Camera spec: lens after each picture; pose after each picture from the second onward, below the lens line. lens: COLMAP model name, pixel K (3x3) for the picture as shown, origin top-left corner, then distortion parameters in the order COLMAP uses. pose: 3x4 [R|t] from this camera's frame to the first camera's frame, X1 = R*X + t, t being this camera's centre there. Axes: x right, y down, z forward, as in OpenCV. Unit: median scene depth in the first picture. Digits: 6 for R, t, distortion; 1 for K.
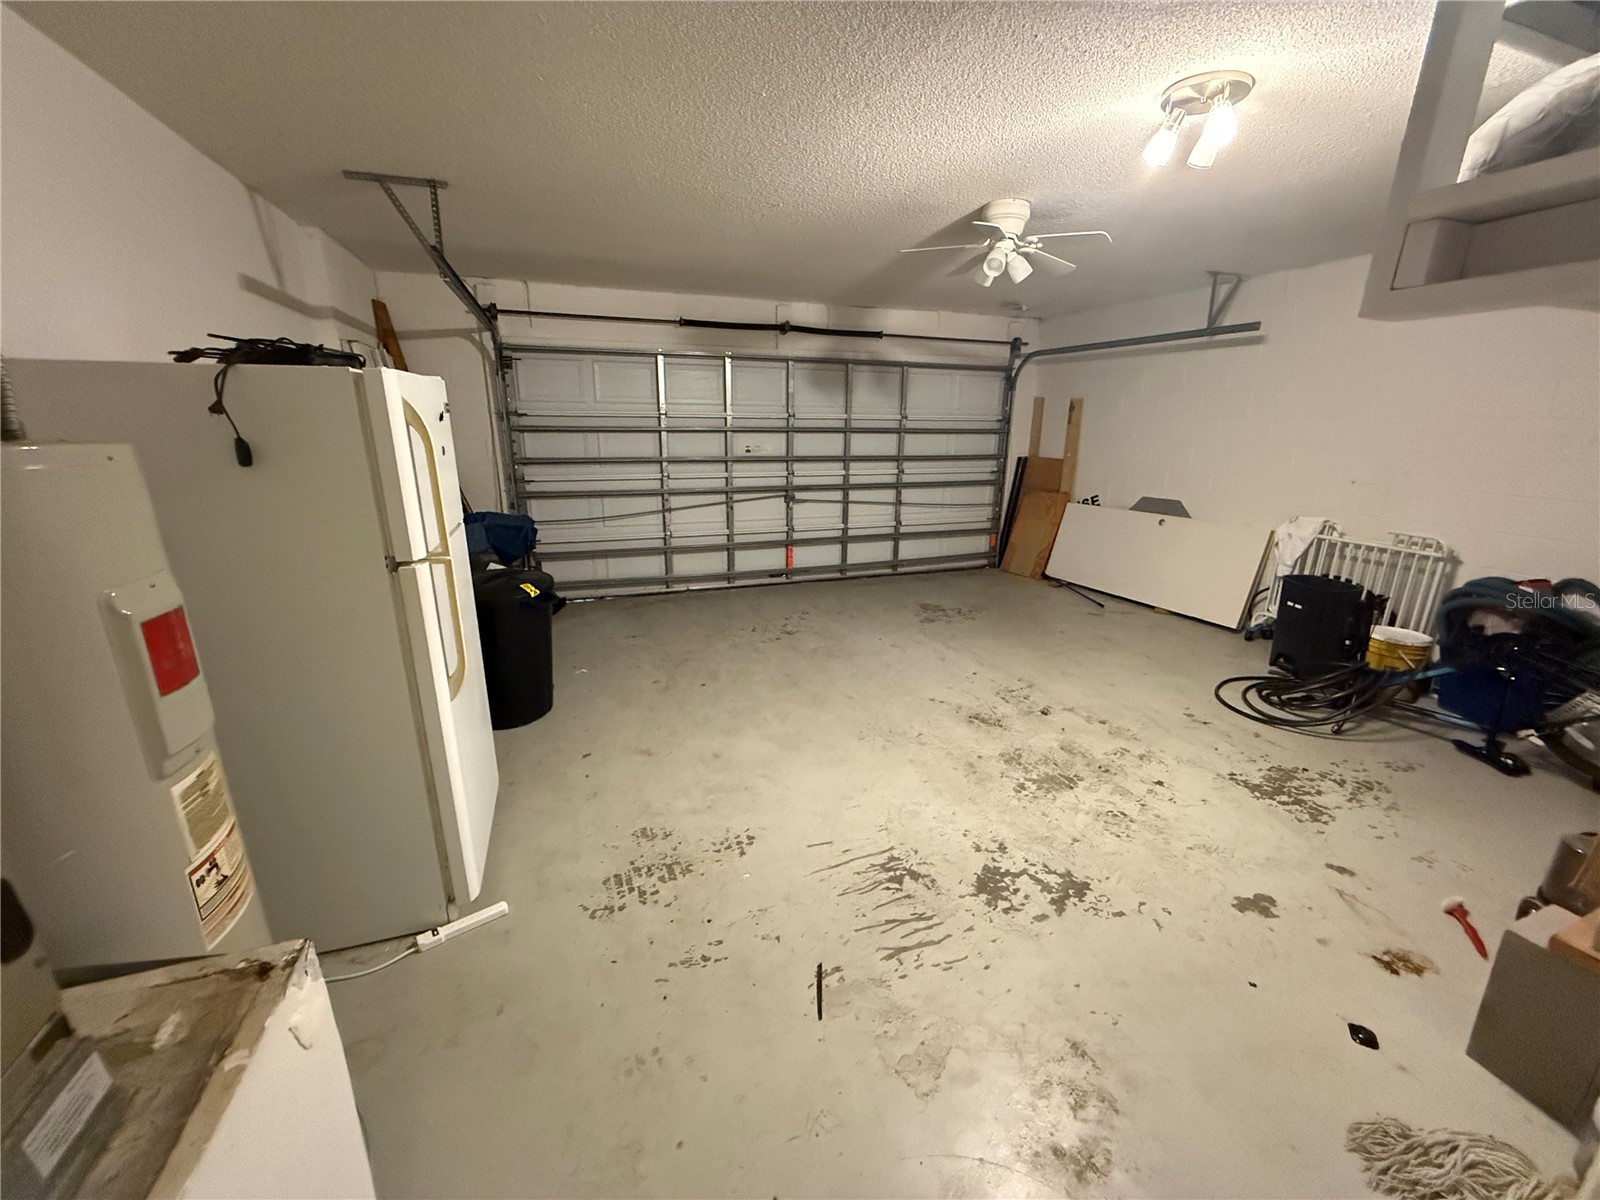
lens RADIAL K [[636.4, 0, 801.0], [0, 636.4, 599.1], [0, 0, 1]] dist [0.000478, 0.000693]
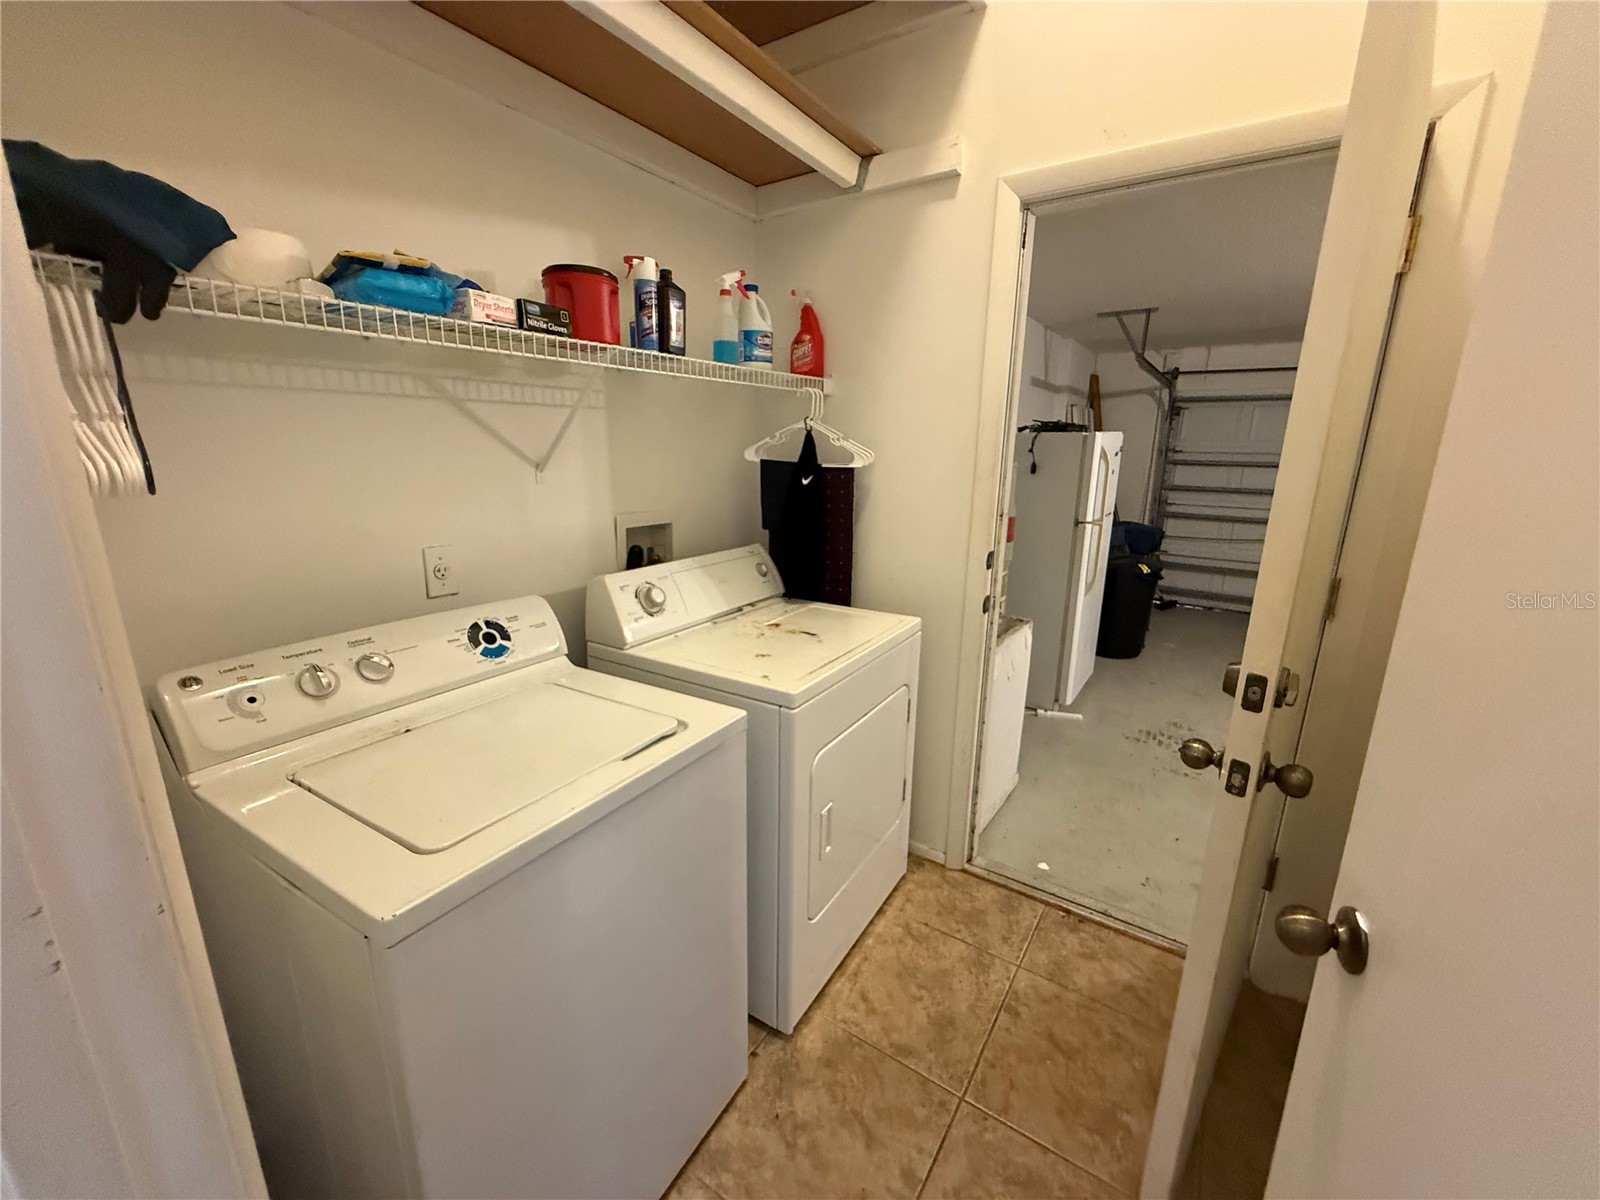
lens RADIAL K [[636.4, 0, 801.0], [0, 636.4, 599.1], [0, 0, 1]] dist [0.000478, 0.000693]
pose [[0.585656, 0.189853, -0.788012, 0.305887], [-0.228731, 0.971381, 0.064038, 0.150833], [0.777618, 0.142739, 0.612320, -0.552219]]
